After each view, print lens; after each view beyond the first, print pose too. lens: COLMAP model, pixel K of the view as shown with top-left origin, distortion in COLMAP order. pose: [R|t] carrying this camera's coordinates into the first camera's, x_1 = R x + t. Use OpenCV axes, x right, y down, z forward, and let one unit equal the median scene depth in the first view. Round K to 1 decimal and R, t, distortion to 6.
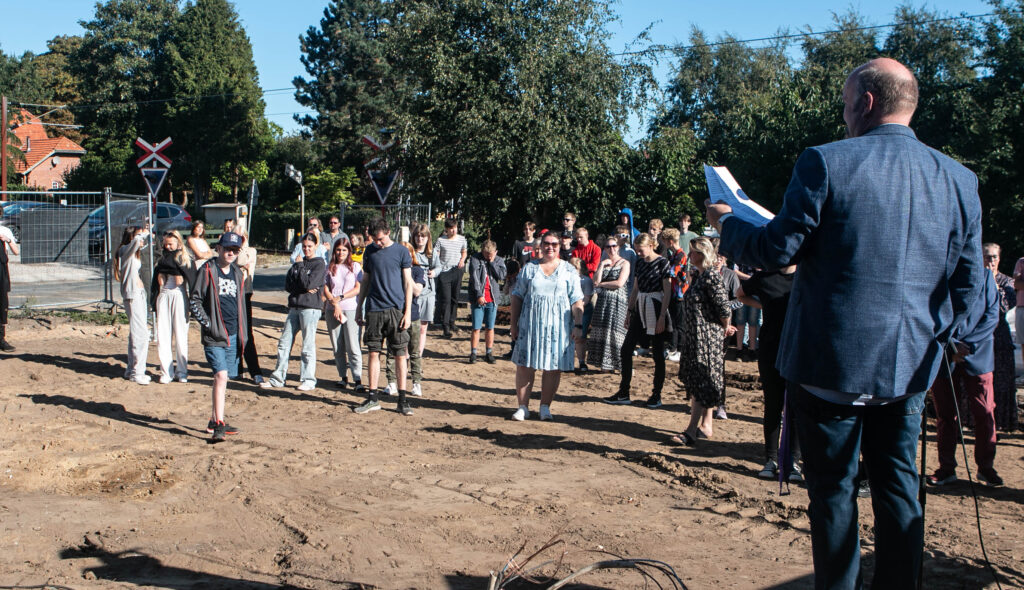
lens RADIAL K [[1180.3, 0, 512.0], [0, 1180.3, 246.3], [0, 0, 1]] dist [-0.085627, 0.009124]
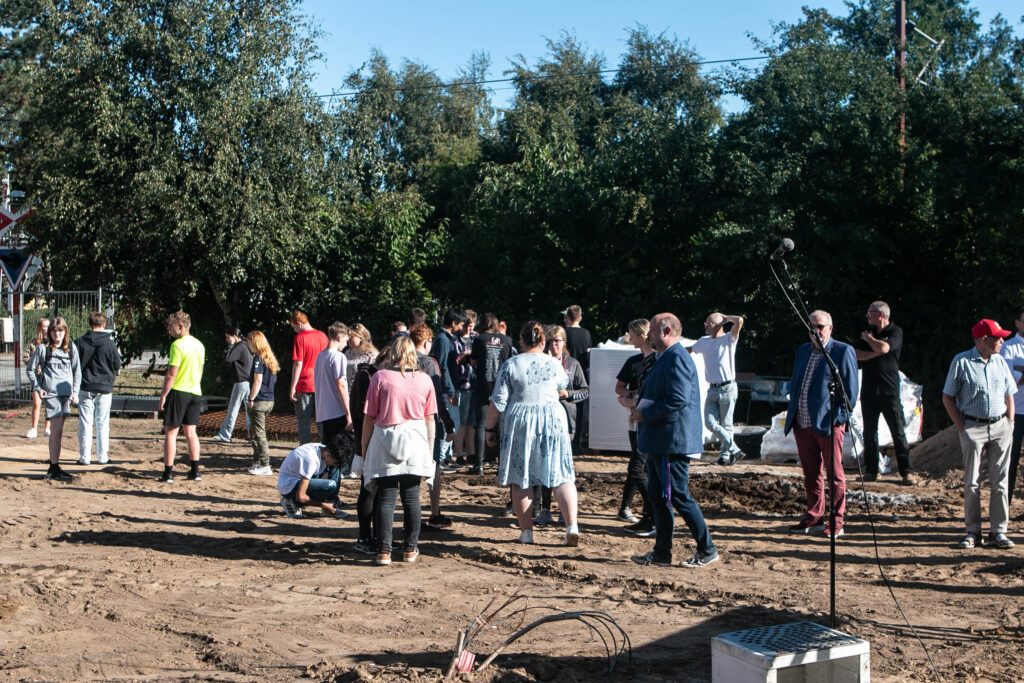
lens RADIAL K [[1592.1, 0, 512.0], [0, 1592.1, 341.5], [0, 0, 1]] dist [-0.019801, 0.091047]
pose [[0.965966, -0.029459, 0.256985, -0.075645], [0.028243, 0.999566, 0.008421, -0.002091], [-0.257122, -0.000877, 0.966379, -0.104332]]
